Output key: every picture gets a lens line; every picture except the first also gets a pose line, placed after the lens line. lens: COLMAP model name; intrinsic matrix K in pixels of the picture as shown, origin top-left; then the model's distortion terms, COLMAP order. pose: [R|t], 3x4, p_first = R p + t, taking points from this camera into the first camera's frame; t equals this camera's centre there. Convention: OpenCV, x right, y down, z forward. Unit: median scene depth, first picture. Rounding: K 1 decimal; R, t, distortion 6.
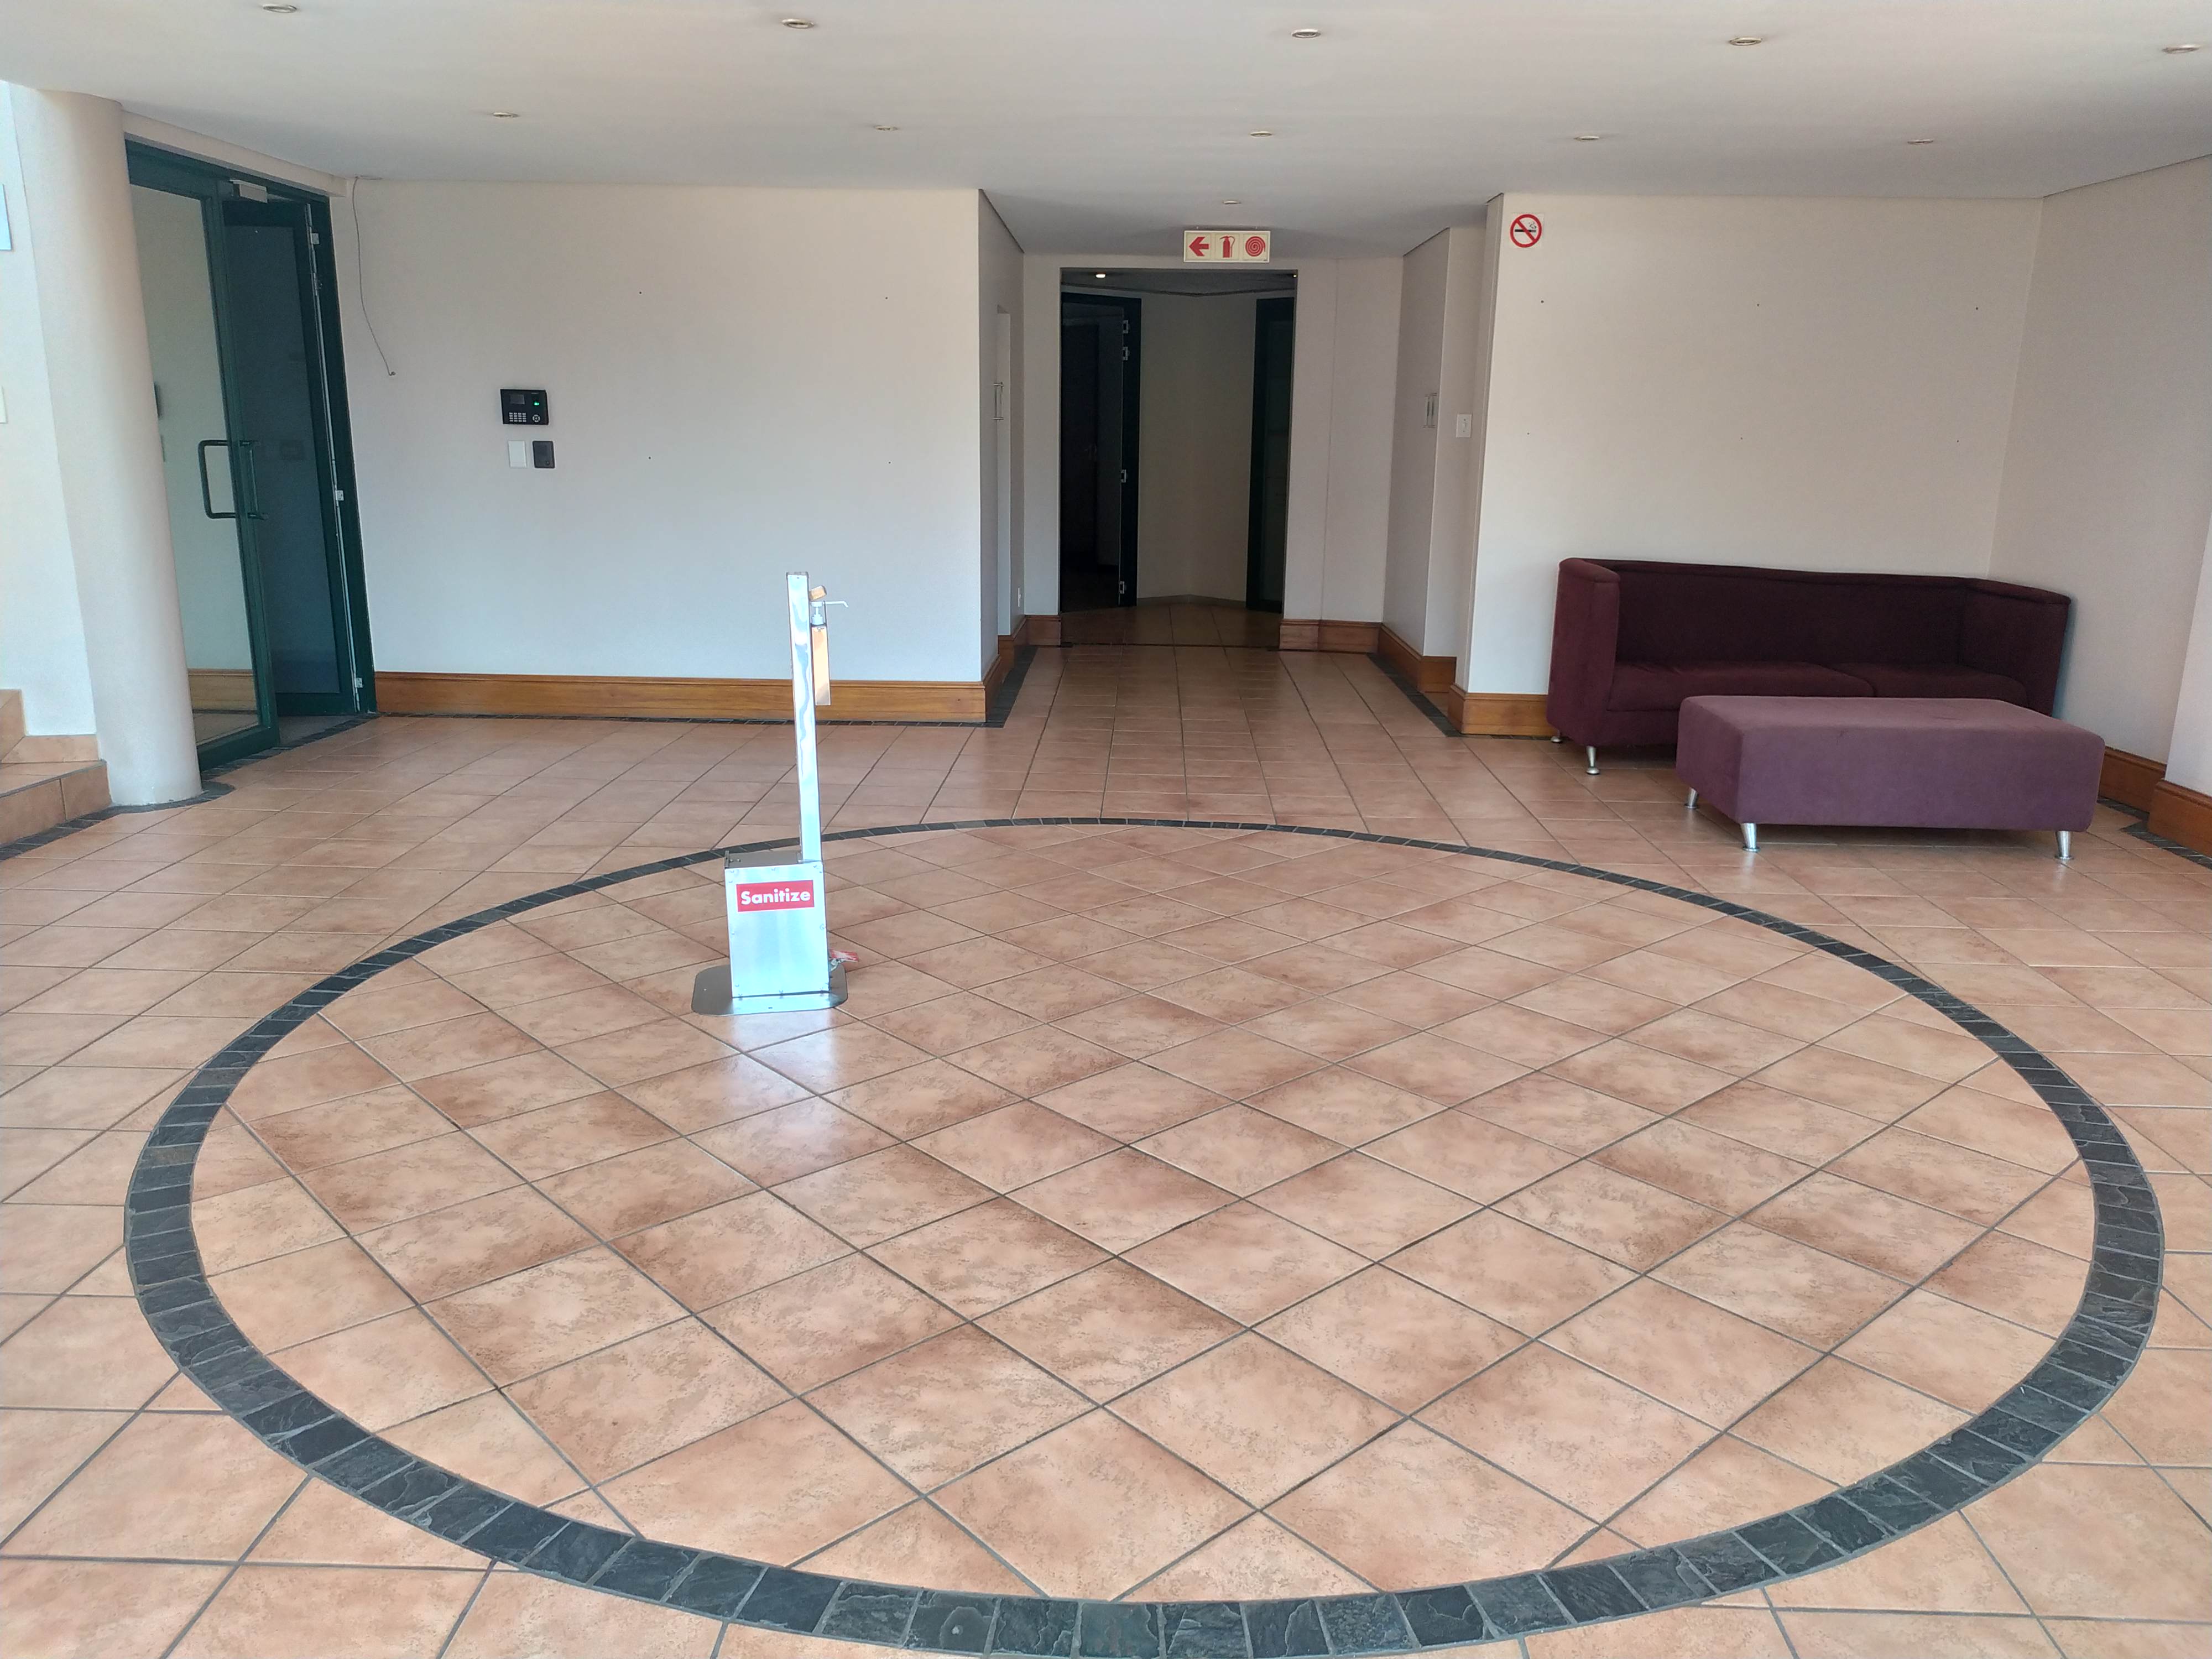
lens RADIAL K [[1666.1, 0, 1106.0], [0, 1666.1, 829.5], [0, 0, 1]] dist [0.100016, -0.144378]
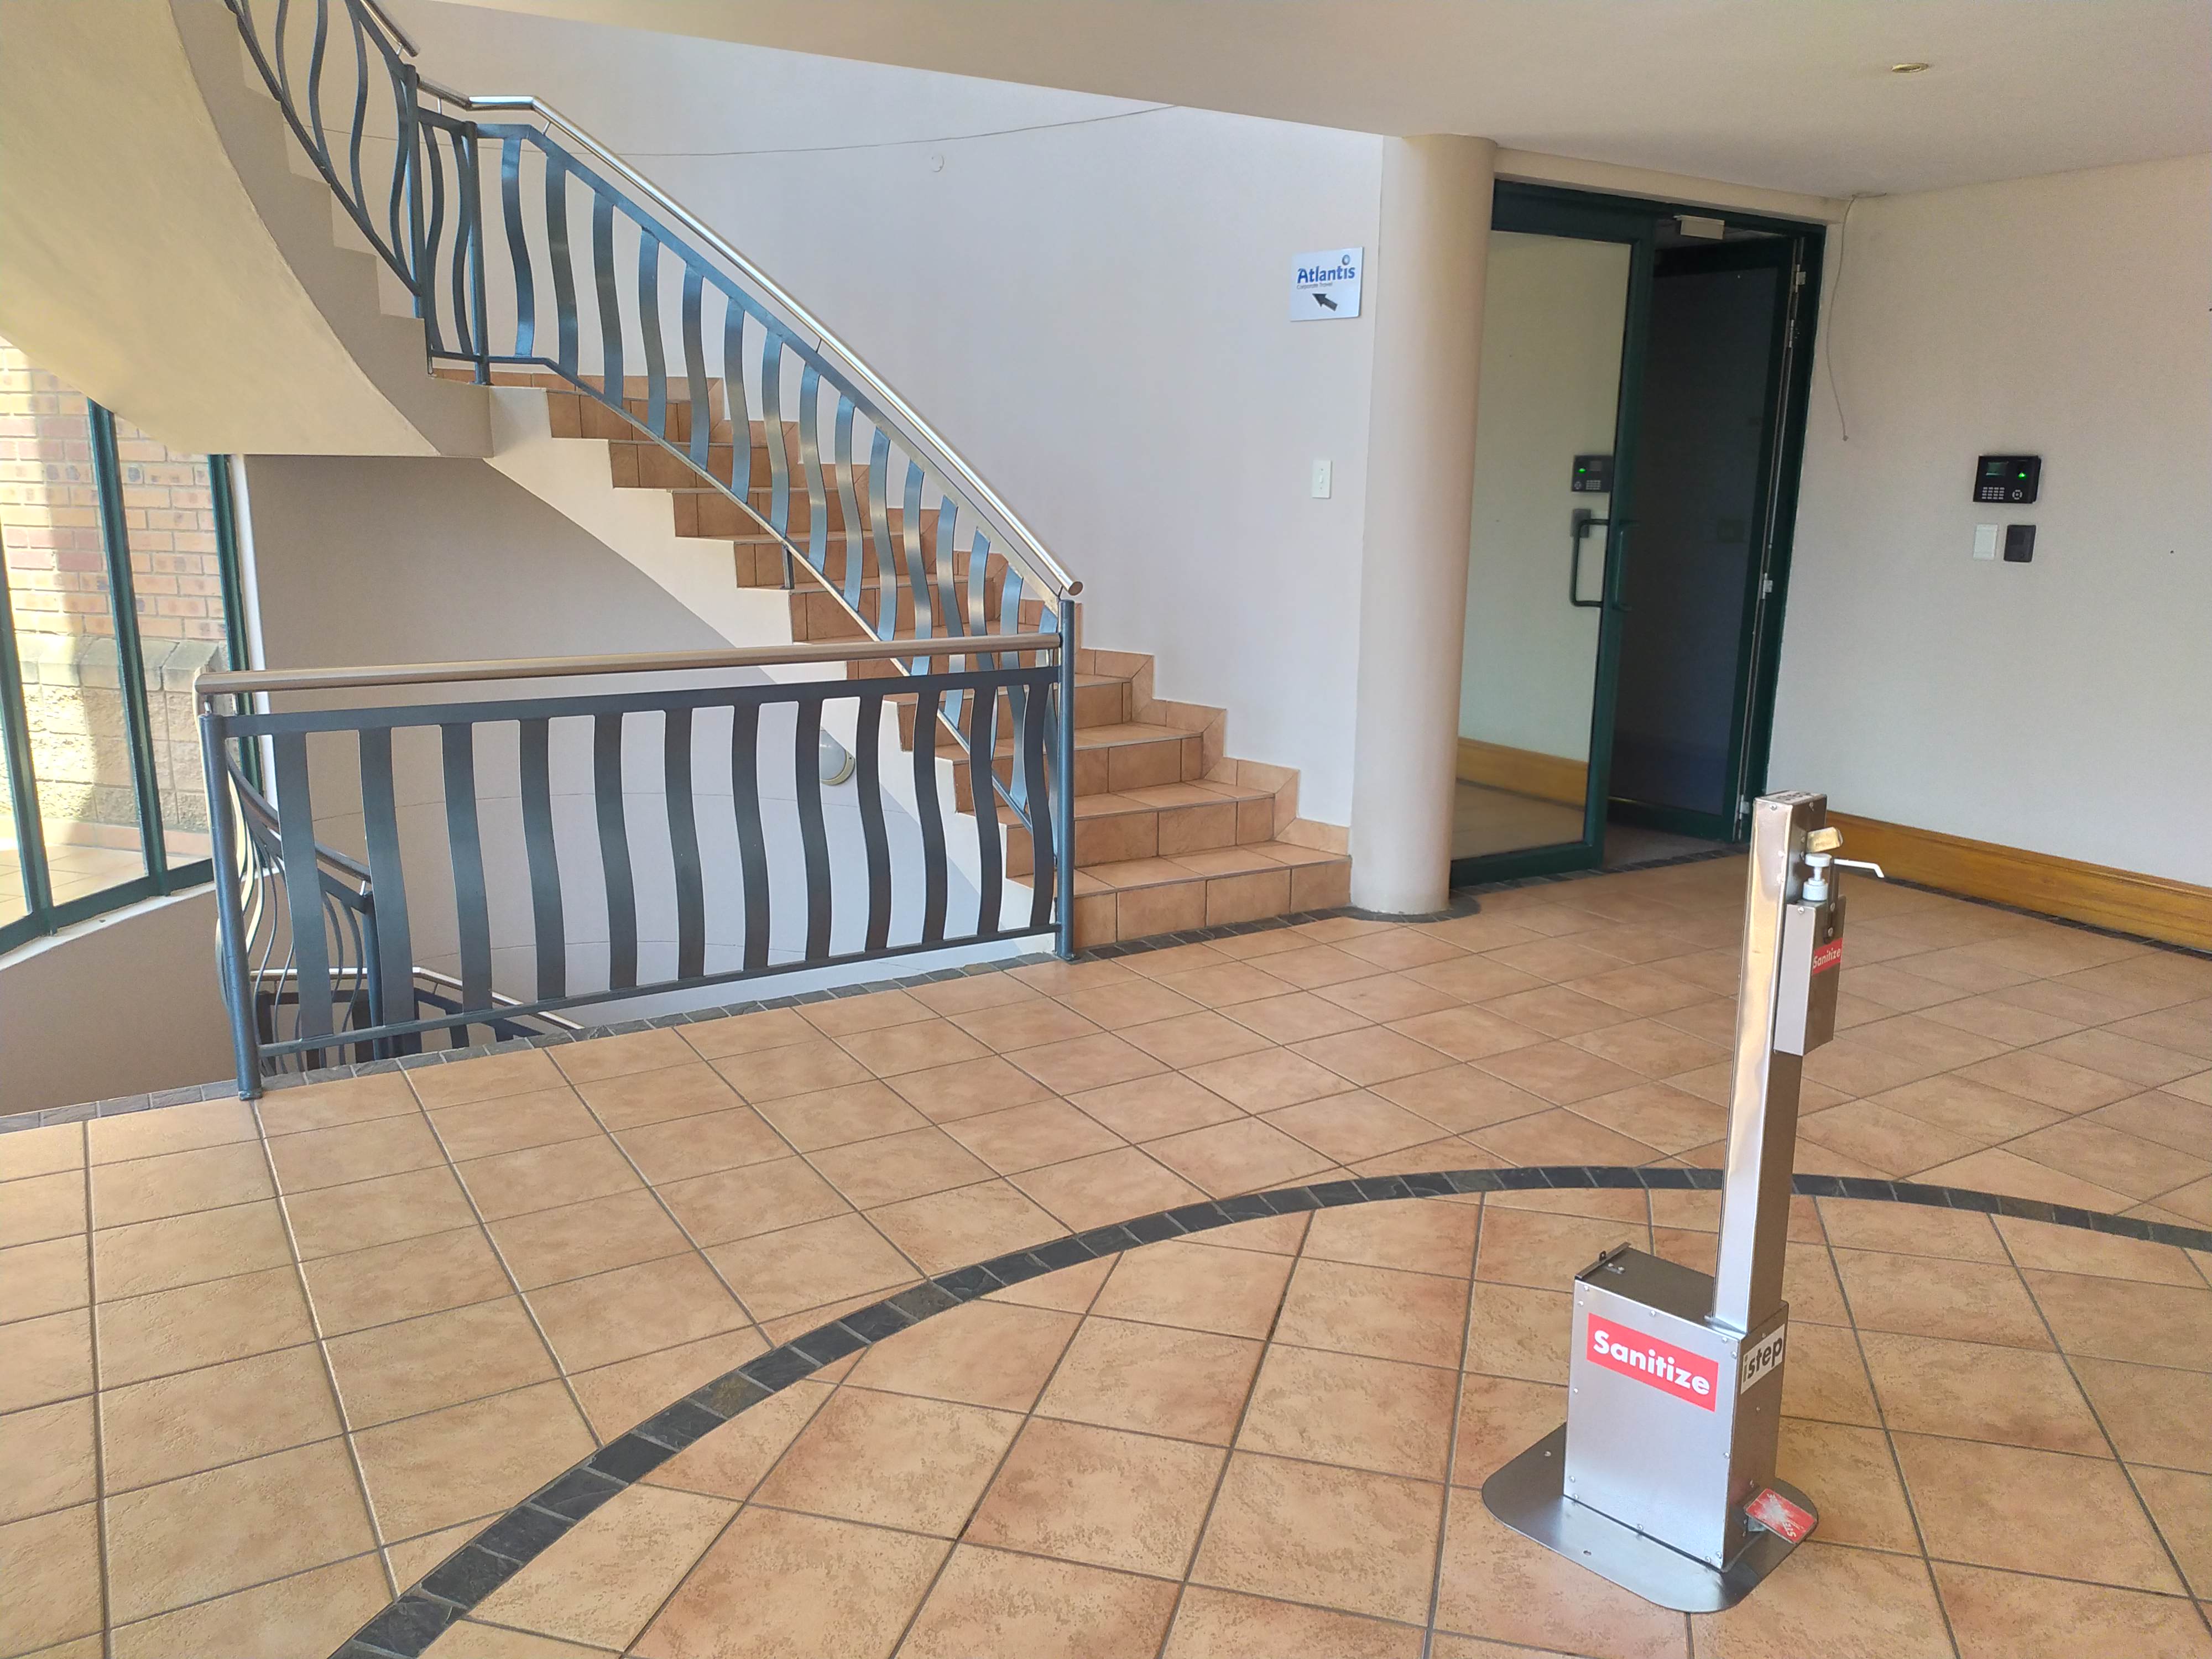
lens RADIAL K [[1666.1, 0, 1106.0], [0, 1666.1, 829.5], [0, 0, 1]] dist [0.100016, -0.144378]
pose [[0.548255, 0.174451, -0.817914, 0.091346], [-0.206228, 0.976002, 0.069933, -0.094741], [0.810486, 0.130335, 0.571074, 0.369065]]
